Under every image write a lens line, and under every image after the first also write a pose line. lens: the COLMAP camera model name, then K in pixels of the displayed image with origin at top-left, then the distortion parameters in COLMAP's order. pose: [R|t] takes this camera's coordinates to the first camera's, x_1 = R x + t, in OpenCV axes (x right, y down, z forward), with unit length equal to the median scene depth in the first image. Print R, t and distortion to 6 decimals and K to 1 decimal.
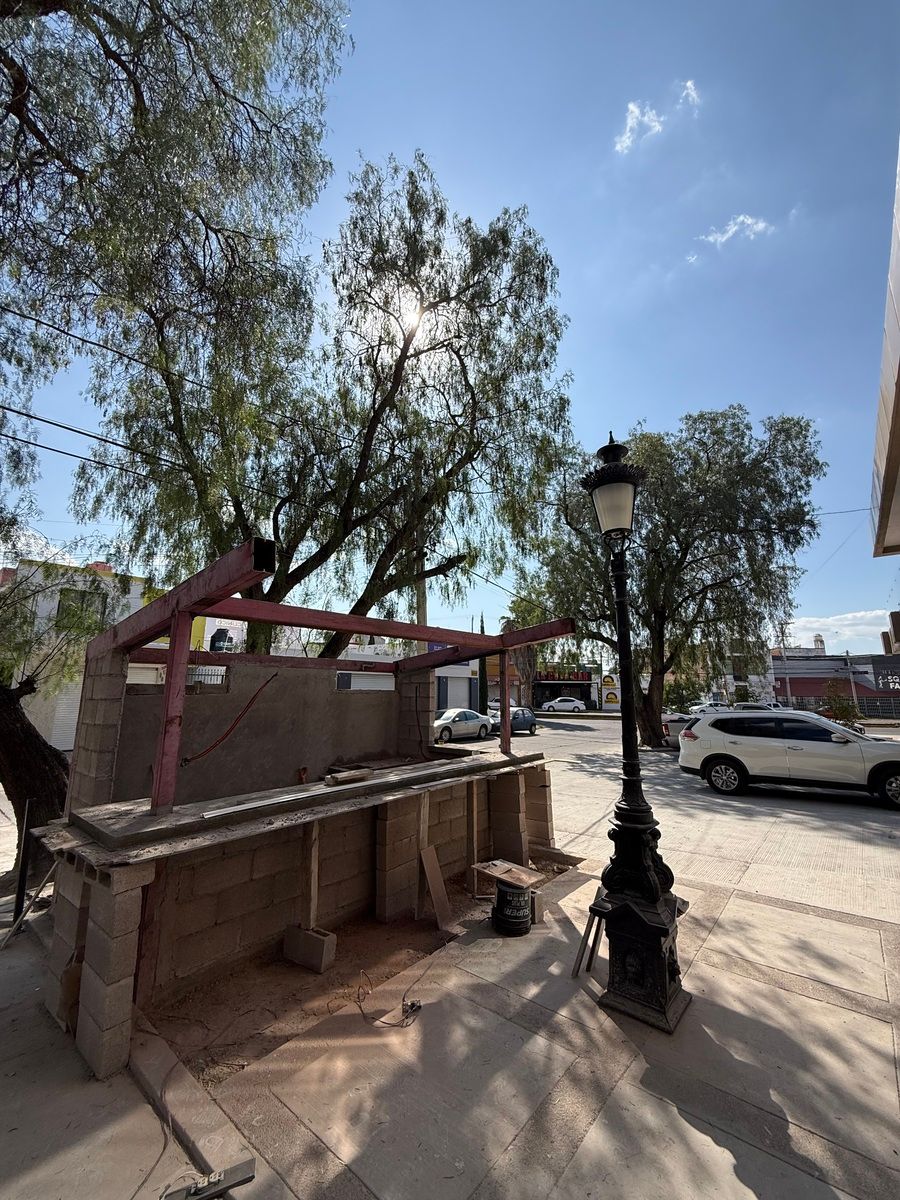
lens RADIAL K [[476.9, 0, 450.7], [0, 476.9, 596.1], [0, 0, 1]] dist [0.001723, -0.000048]
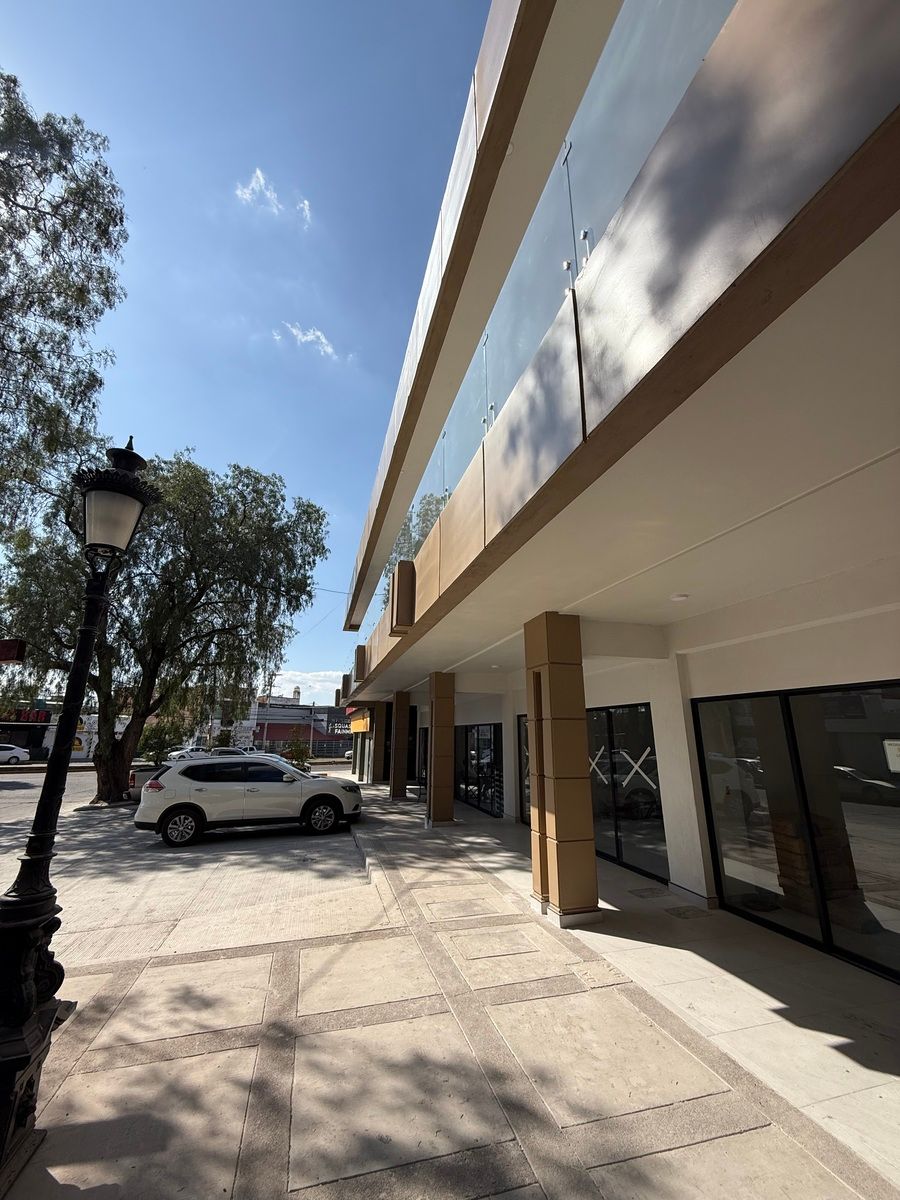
lens RADIAL K [[476.9, 0, 450.7], [0, 476.9, 596.1], [0, 0, 1]] dist [0.001723, -0.000048]
pose [[0.570242, 0.231042, 0.788317, 0.010884], [-0.161246, 0.972447, -0.168367, -0.002008], [-0.805496, -0.031103, 0.591784, 0.001856]]
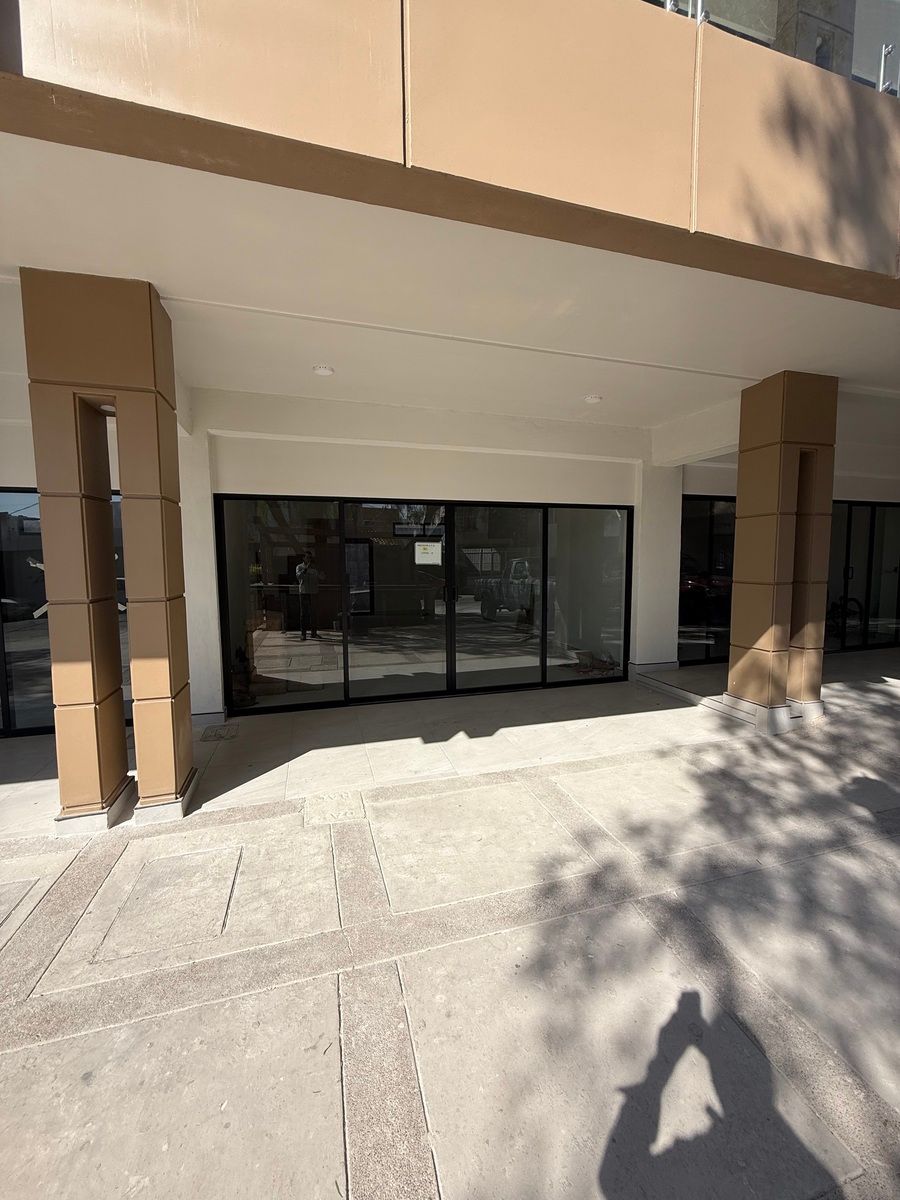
lens RADIAL K [[476.9, 0, 450.7], [0, 476.9, 596.1], [0, 0, 1]] dist [0.001723, -0.000048]
pose [[-0.831594, -0.045825, 0.553490, 0.158514], [-0.105357, 0.991510, -0.076204, 0.060651], [-0.545299, -0.121685, -0.829362, 0.257287]]
